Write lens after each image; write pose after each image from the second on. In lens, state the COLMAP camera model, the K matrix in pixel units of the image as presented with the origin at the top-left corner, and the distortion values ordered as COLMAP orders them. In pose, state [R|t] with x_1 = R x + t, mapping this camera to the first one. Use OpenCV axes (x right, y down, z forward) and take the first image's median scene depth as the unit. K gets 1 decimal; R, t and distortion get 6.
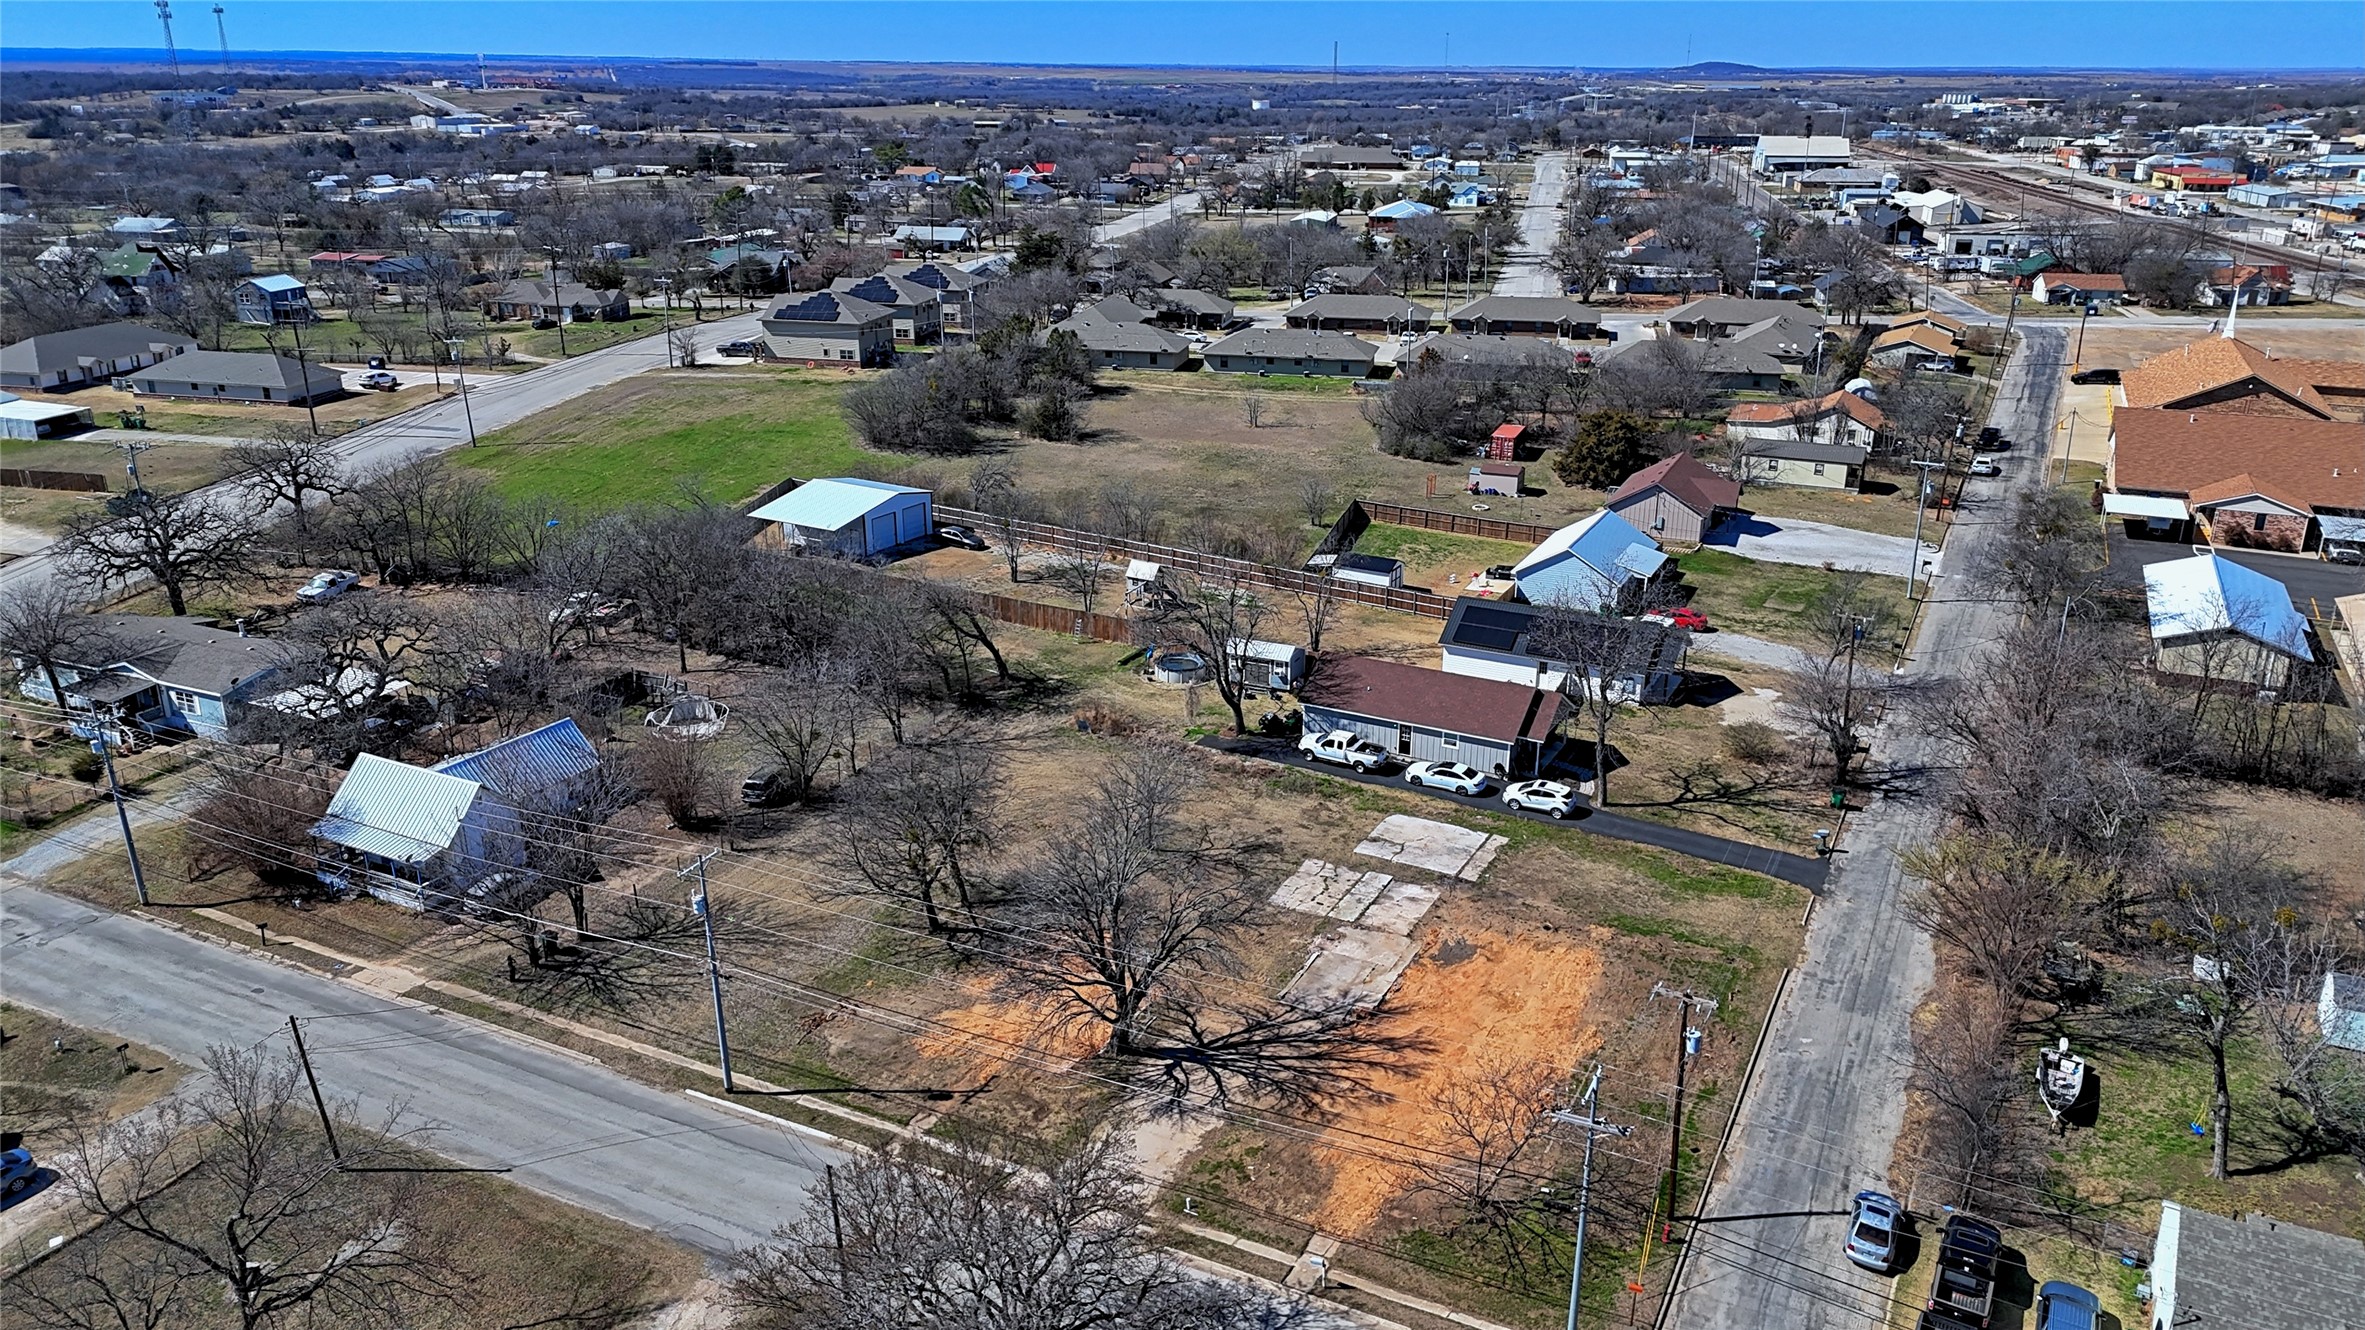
lens RADIAL K [[1722.9, 0, 1186.9], [0, 1722.9, 668.0], [0, 0, 1]] dist [0.099096, -0.086519]
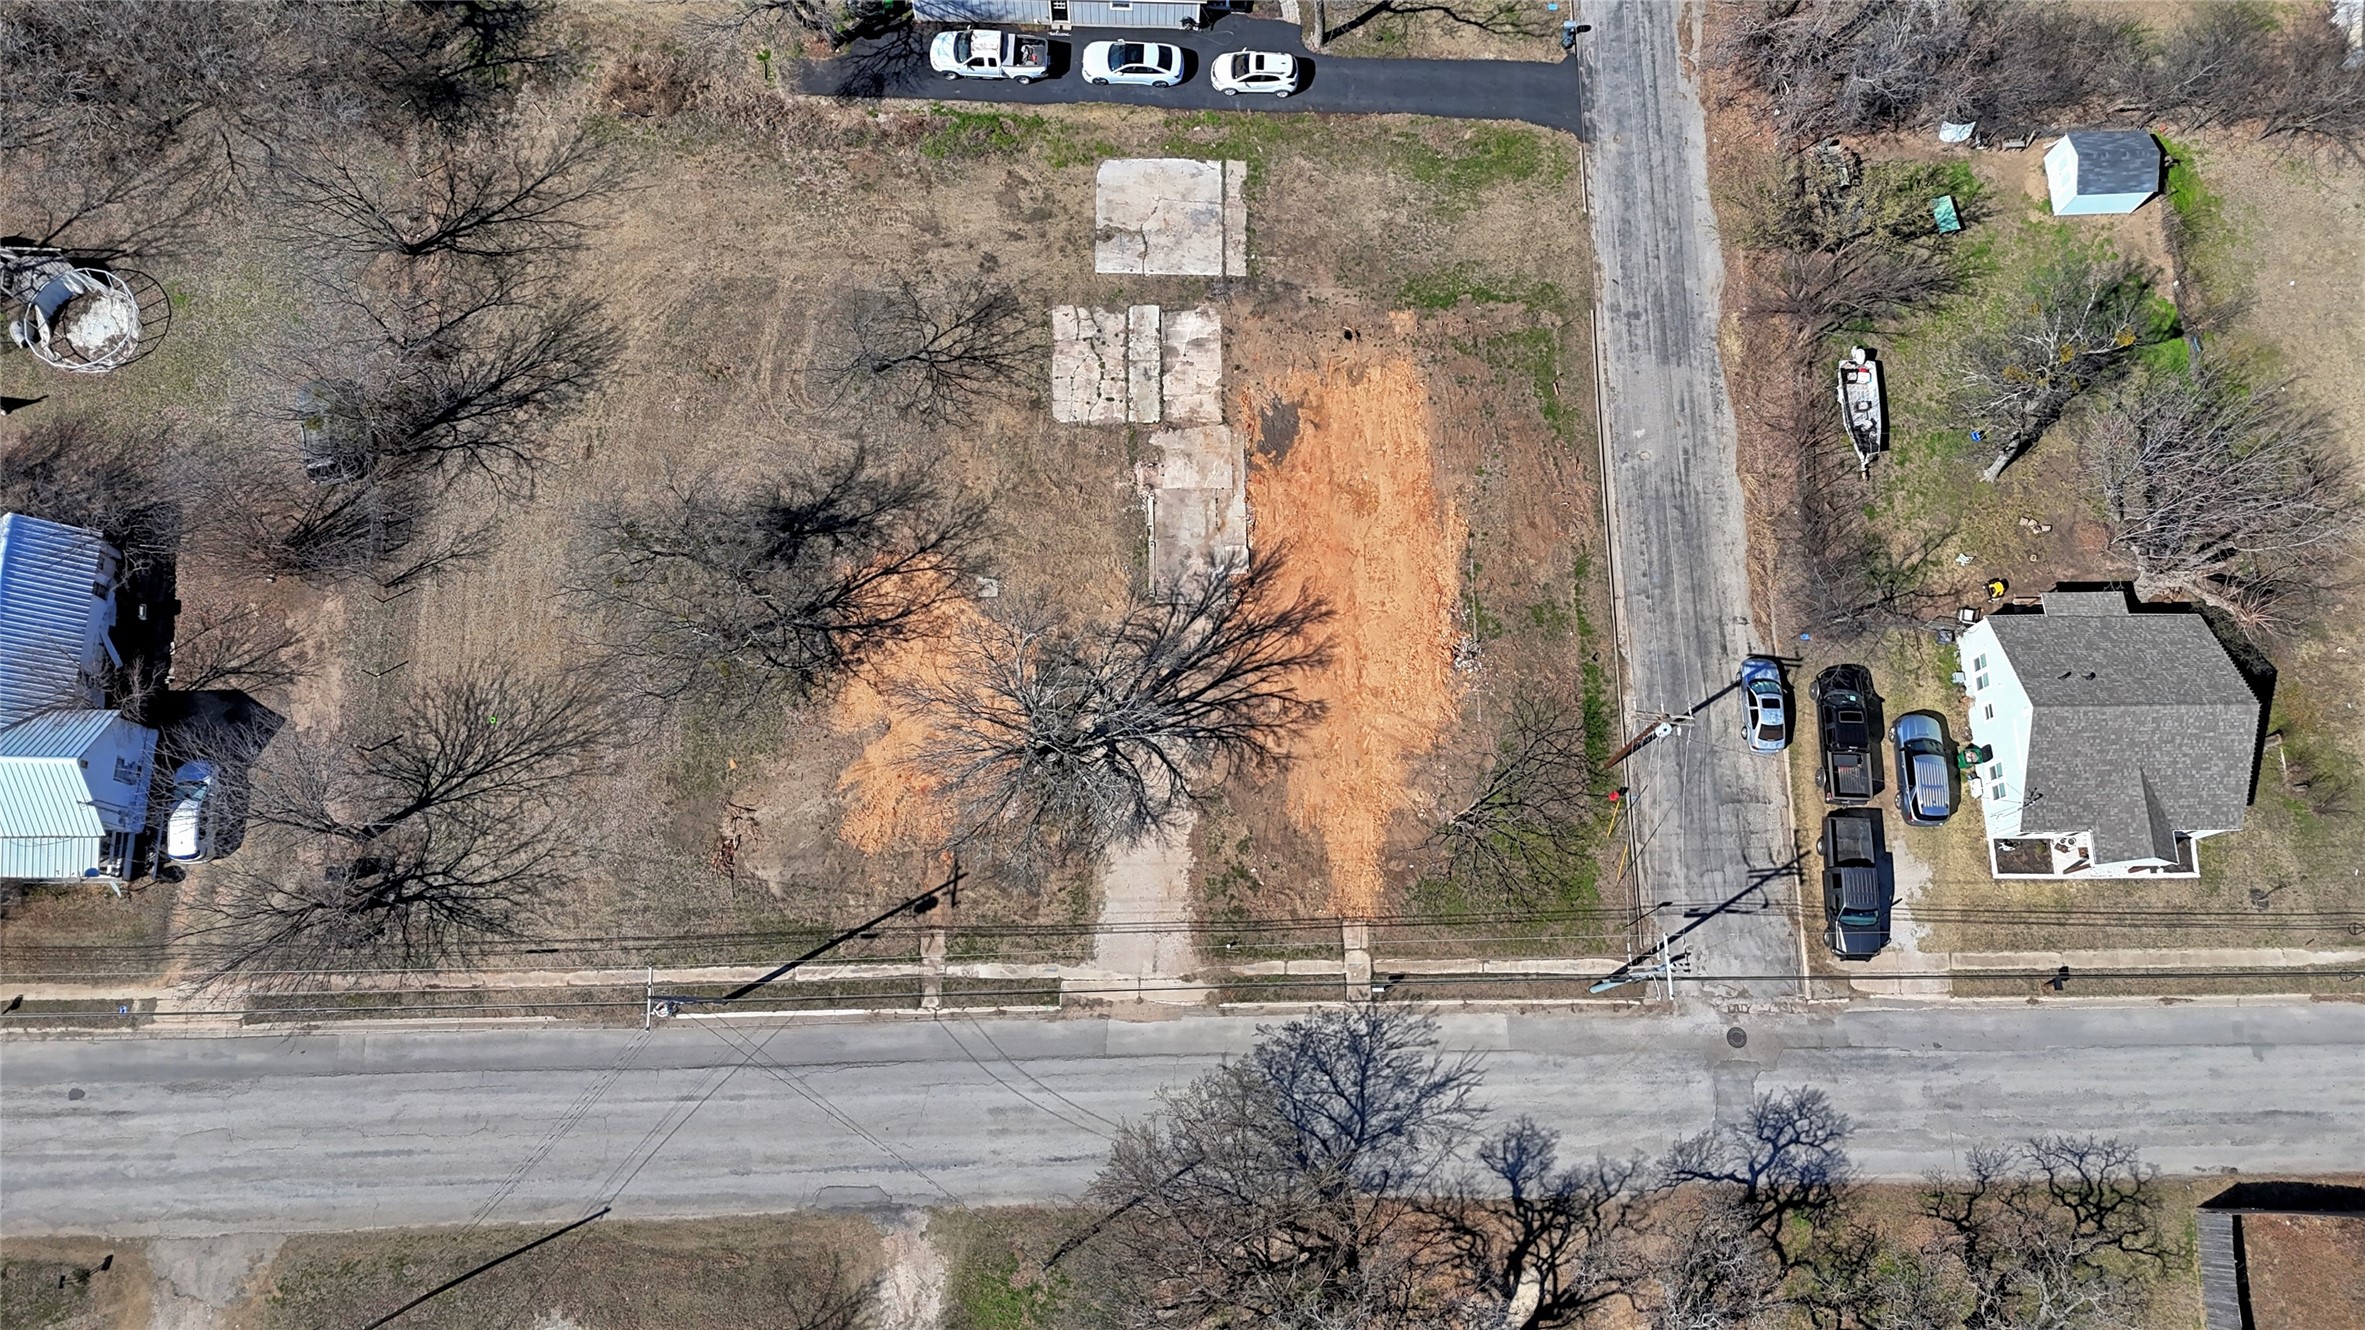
lens RADIAL K [[1719.3, 0, 1182.5], [0, 1719.3, 665.0], [0, 0, 1]] dist [0.145662, -0.237935]
pose [[0.885313, -0.444947, 0.135068, -0.078017], [0.137812, 0.528490, 0.837679, -0.589647], [-0.444105, -0.722994, 0.529198, 0.472350]]
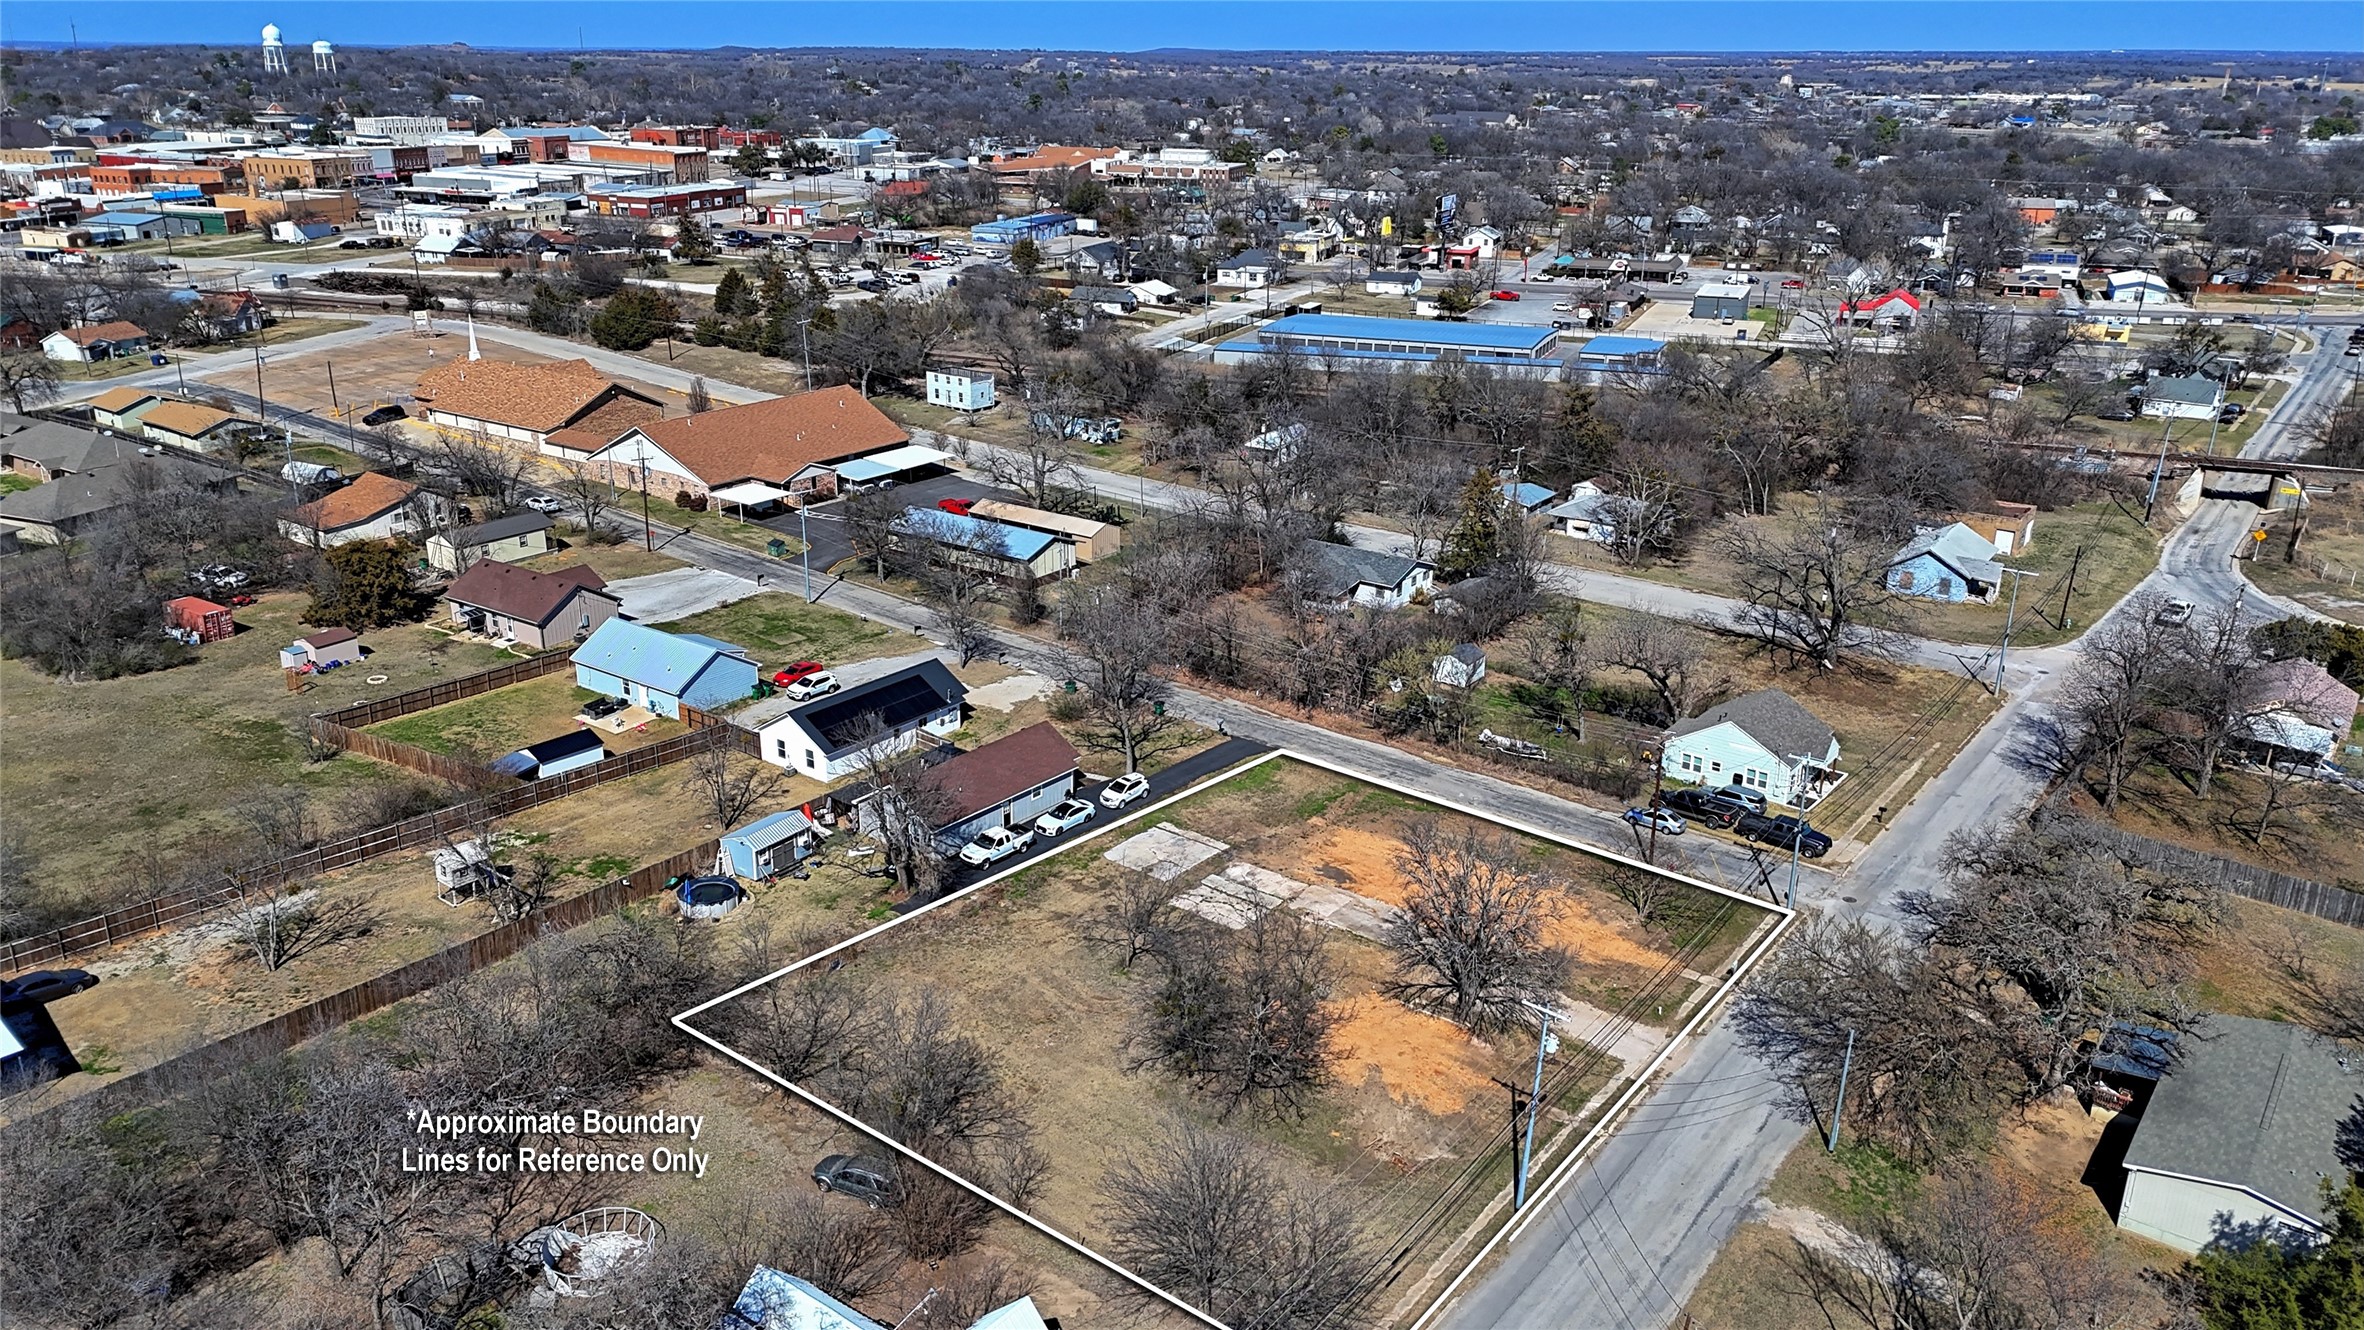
lens RADIAL K [[1718.6, 0, 1182.0], [0, 1718.6, 665.0], [0, 0, 1]] dist [0.145662, -0.237935]
pose [[0.182120, -0.338032, 0.923345, -1.121177], [0.321174, 0.907993, 0.269063, -0.407688], [-0.929344, 0.247553, 0.273931, 0.751981]]
